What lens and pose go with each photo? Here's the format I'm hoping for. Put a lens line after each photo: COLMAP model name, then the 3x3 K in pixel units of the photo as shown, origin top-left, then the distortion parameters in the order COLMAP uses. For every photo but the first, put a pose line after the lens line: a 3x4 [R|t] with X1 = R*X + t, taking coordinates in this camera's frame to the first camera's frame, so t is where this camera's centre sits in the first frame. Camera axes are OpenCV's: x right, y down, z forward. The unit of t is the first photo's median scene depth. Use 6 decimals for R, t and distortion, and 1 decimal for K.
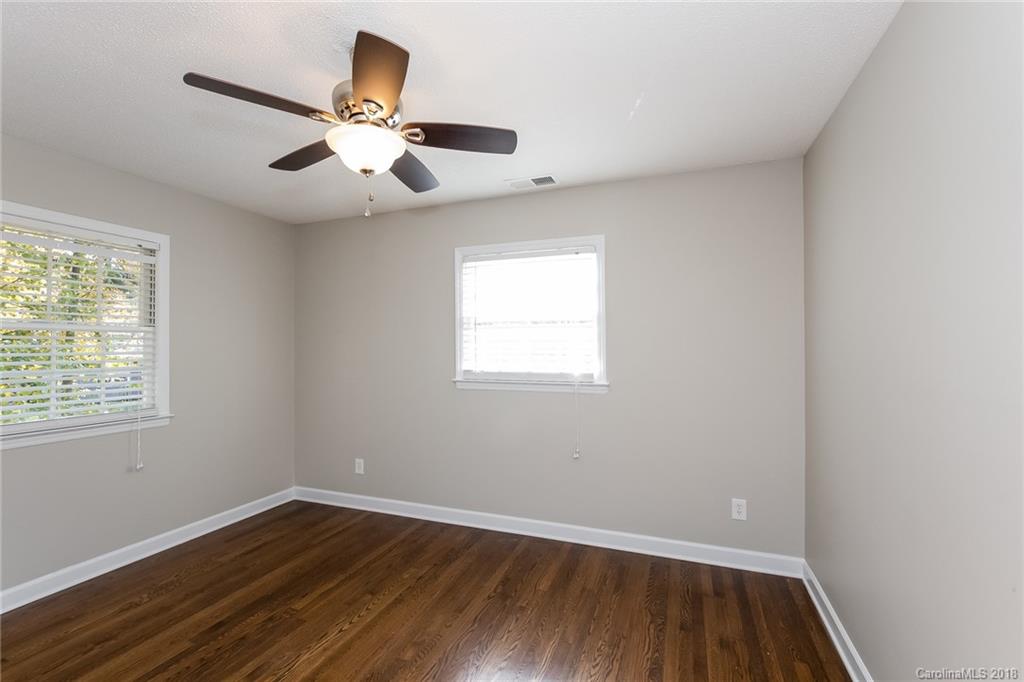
lens RADIAL K [[454.0, 0, 515.4], [0, 454.0, 345.7], [0, 0, 1]] dist [-0.015417, 0.001025]
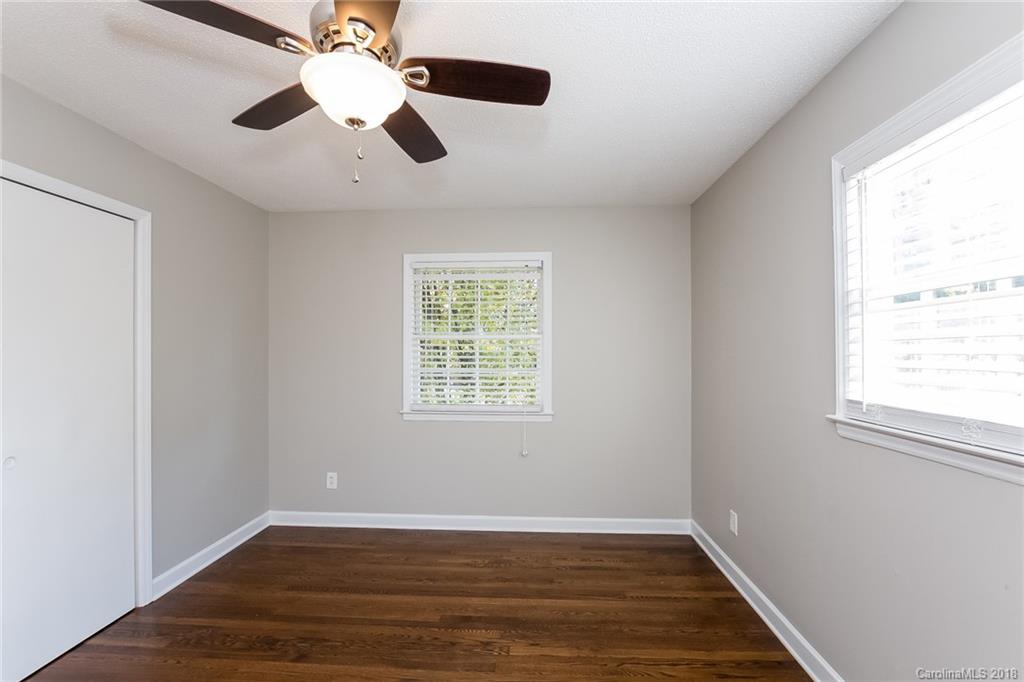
lens RADIAL K [[454.0, 0, 515.4], [0, 454.0, 345.7], [0, 0, 1]] dist [-0.015417, 0.001025]
pose [[0.283428, -0.008514, -0.958956, 0.303281], [0.010463, 0.999929, -0.005785, -0.006587], [0.958936, -0.008394, 0.283497, 0.635753]]
